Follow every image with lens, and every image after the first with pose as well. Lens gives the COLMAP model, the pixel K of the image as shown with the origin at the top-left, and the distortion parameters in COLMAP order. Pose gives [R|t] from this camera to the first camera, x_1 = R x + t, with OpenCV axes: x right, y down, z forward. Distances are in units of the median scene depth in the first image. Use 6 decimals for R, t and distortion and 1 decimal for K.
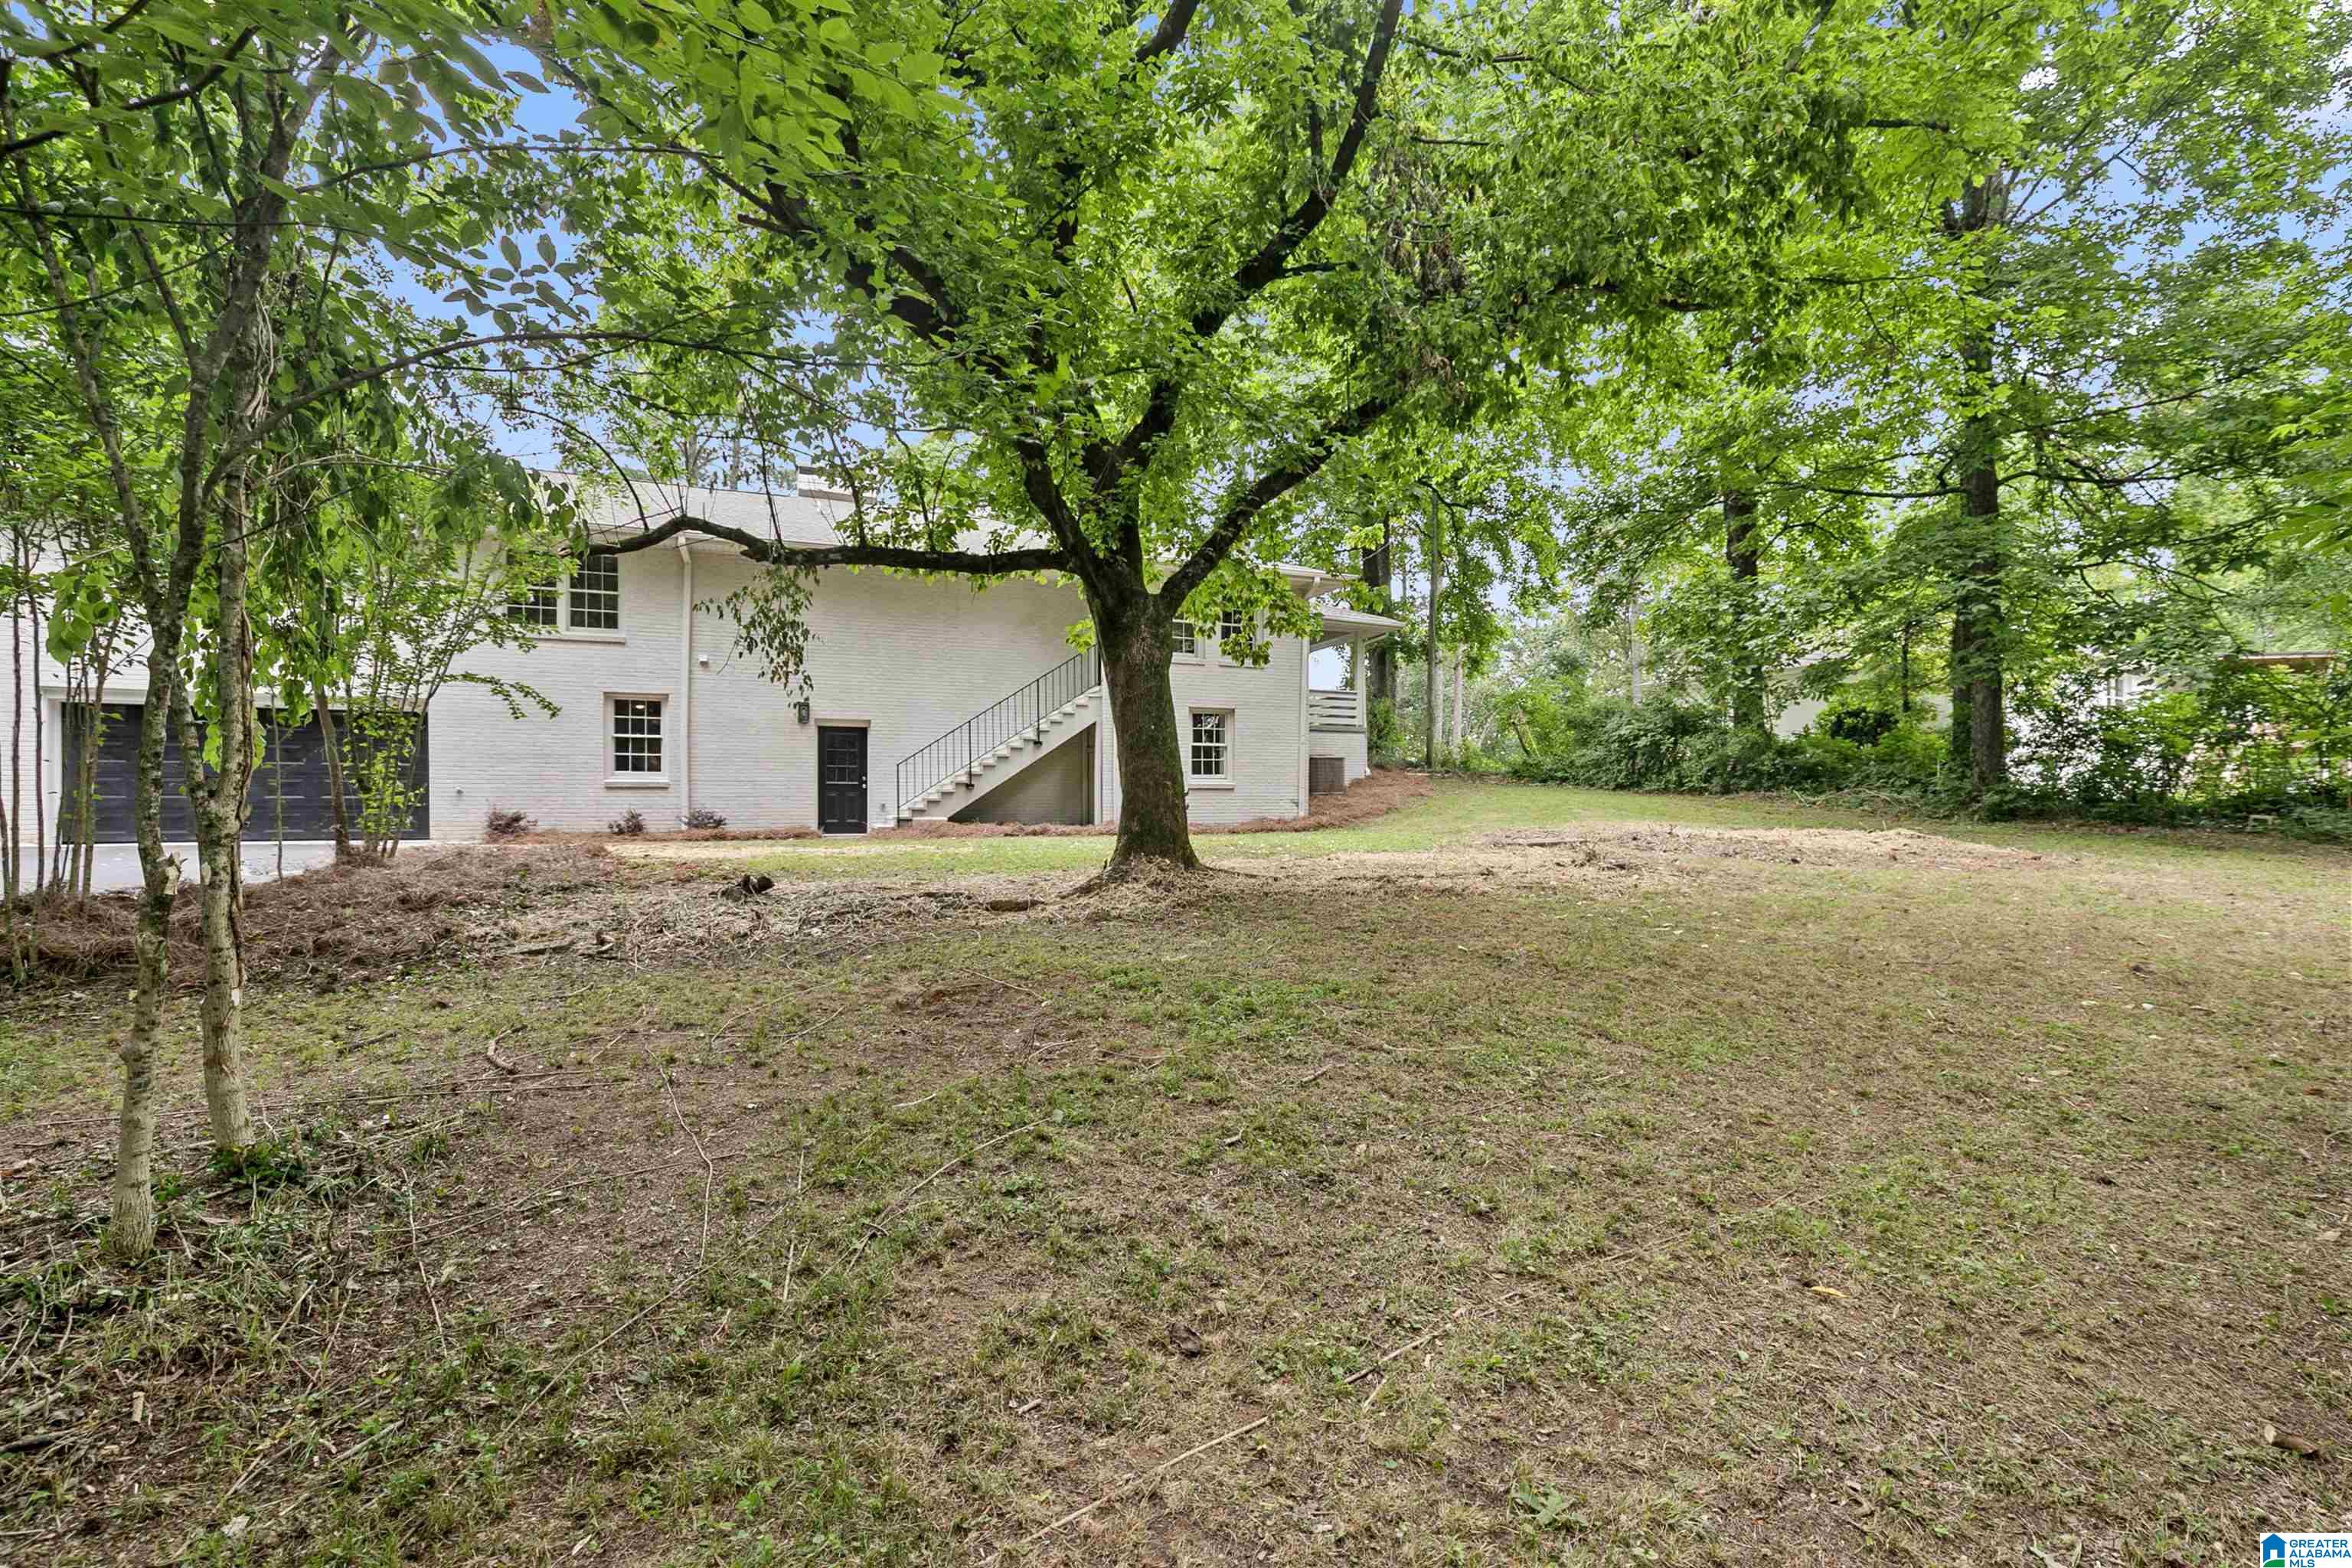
lens RADIAL K [[1062.7, 0, 1176.0], [0, 1062.7, 784.0], [0, 0, 1]] dist [-0.001281, 0.003532]
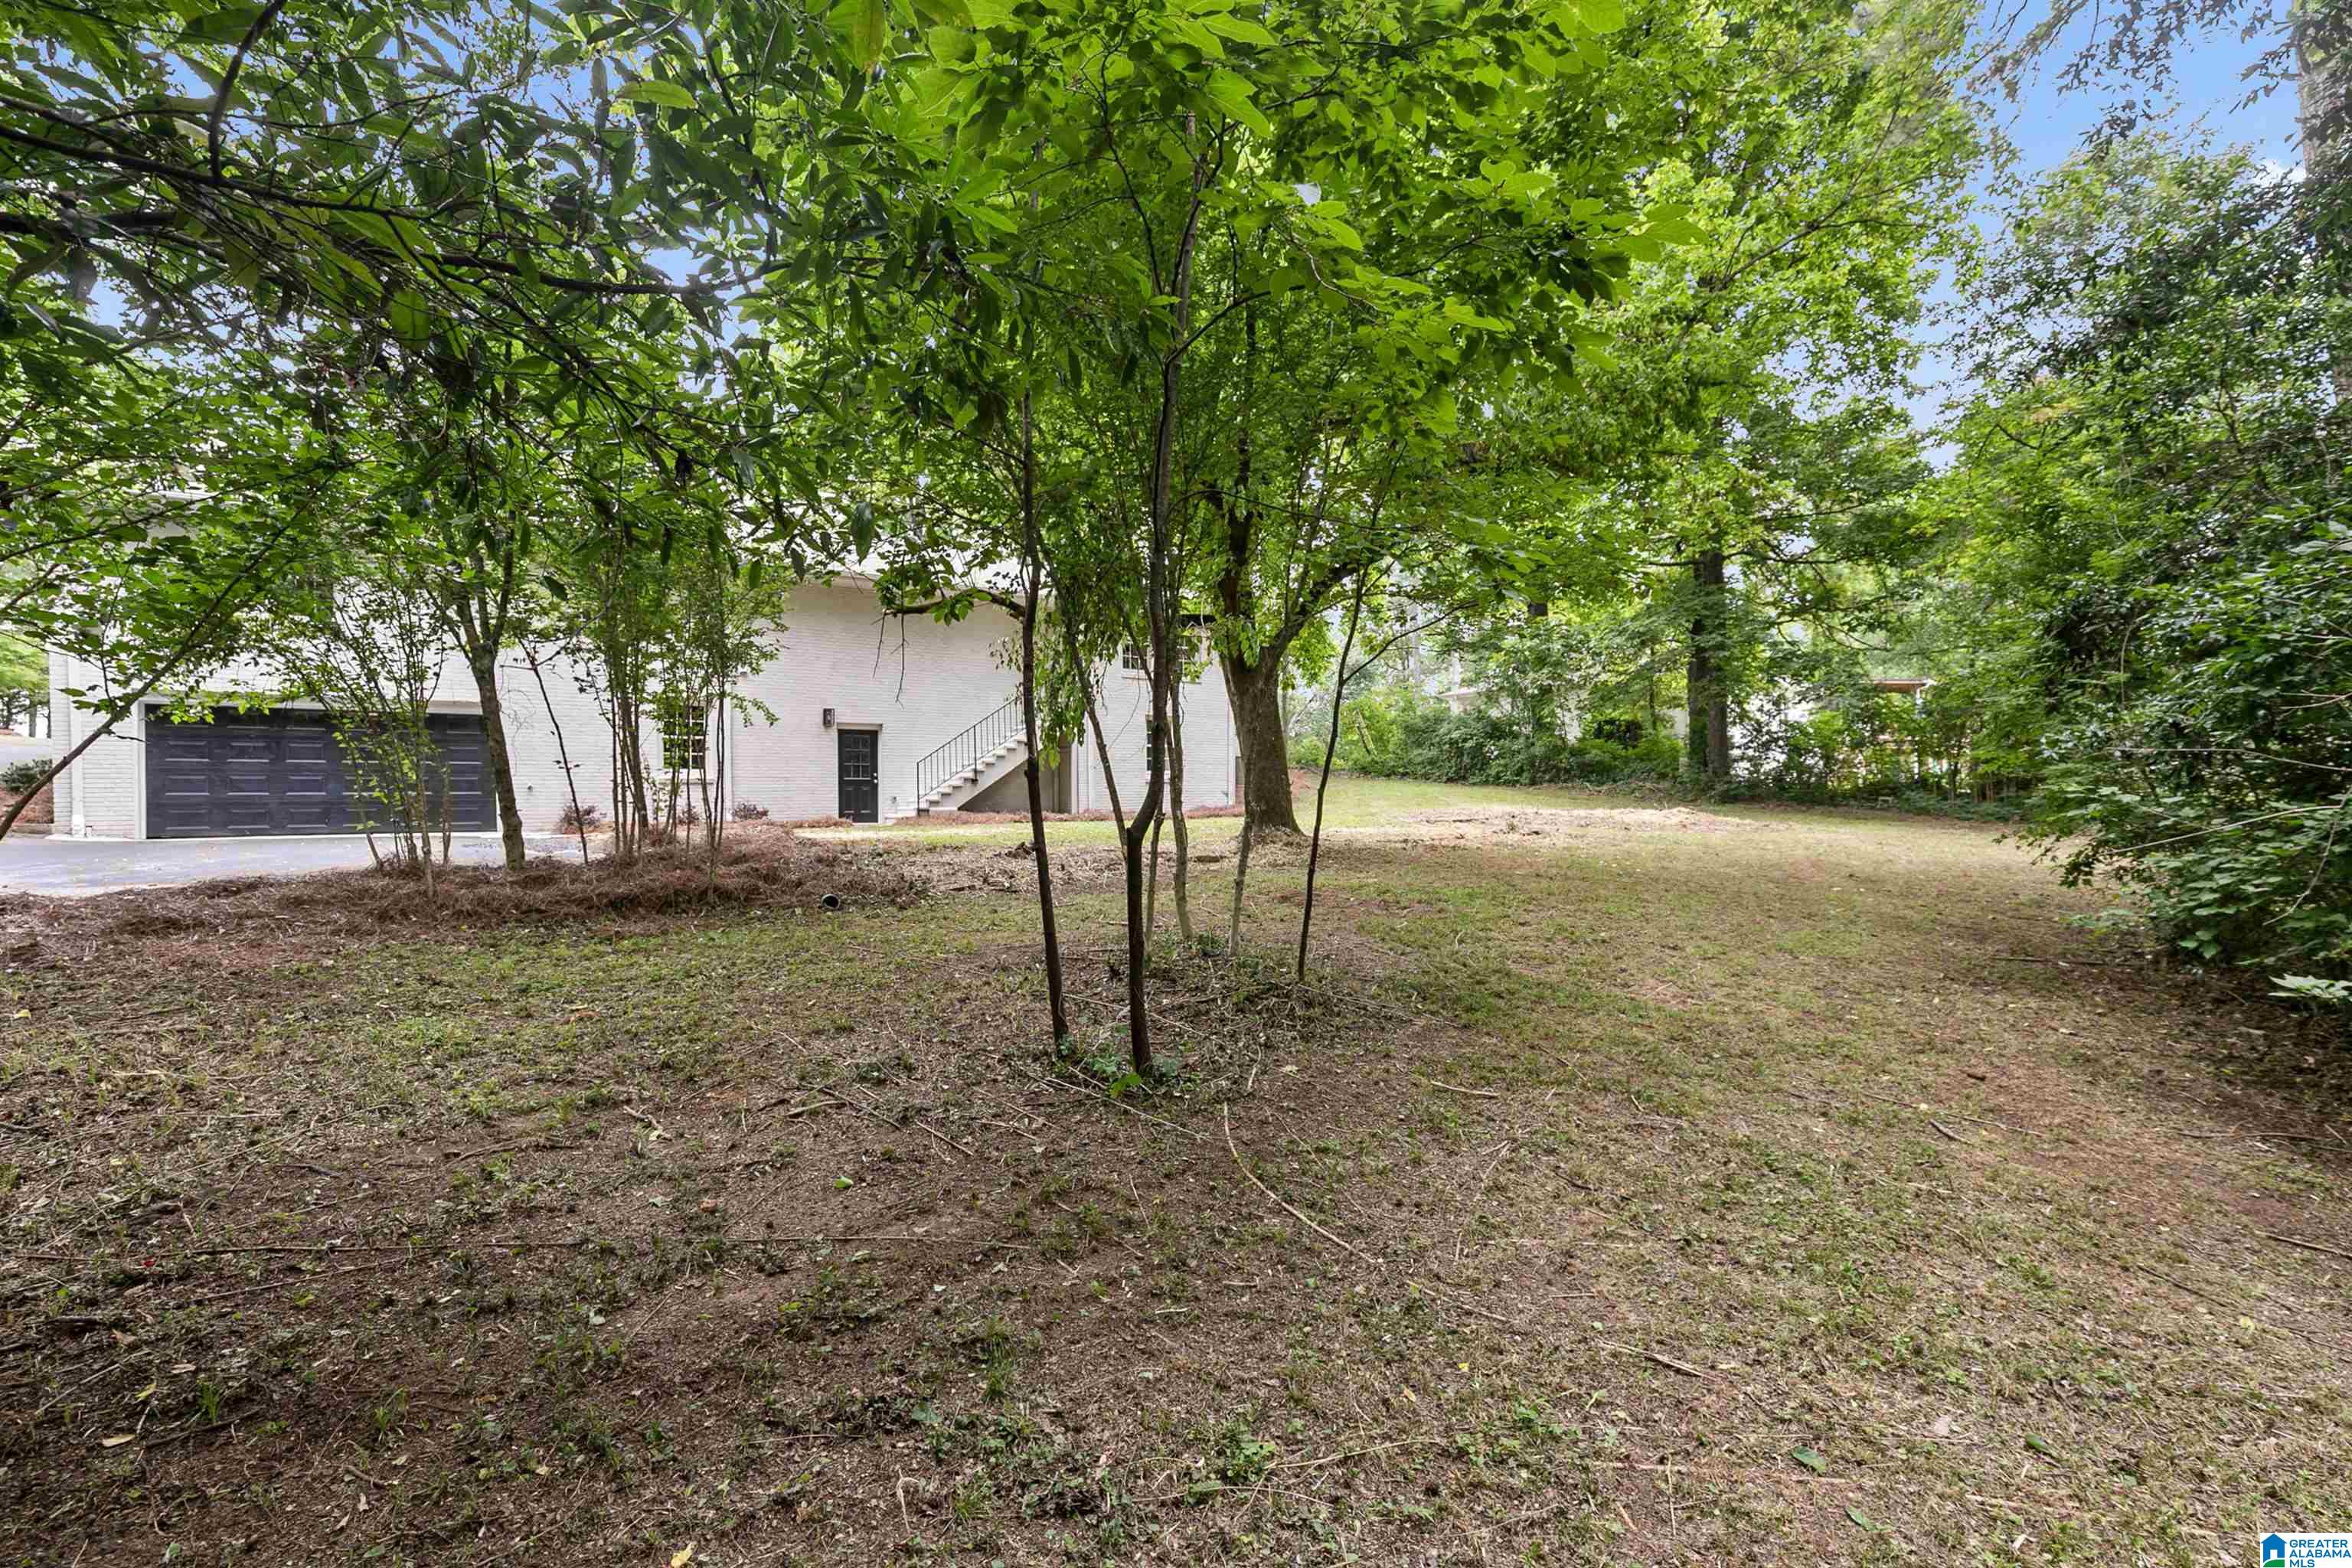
lens RADIAL K [[1062.7, 0, 1176.0], [0, 1062.7, 784.0], [0, 0, 1]] dist [-0.001281, 0.003532]
pose [[0.975076, -0.004932, 0.221817, -0.236529], [0.004208, 0.999984, 0.003735, 0.001810], [-0.221832, -0.002708, 0.975081, -0.194007]]
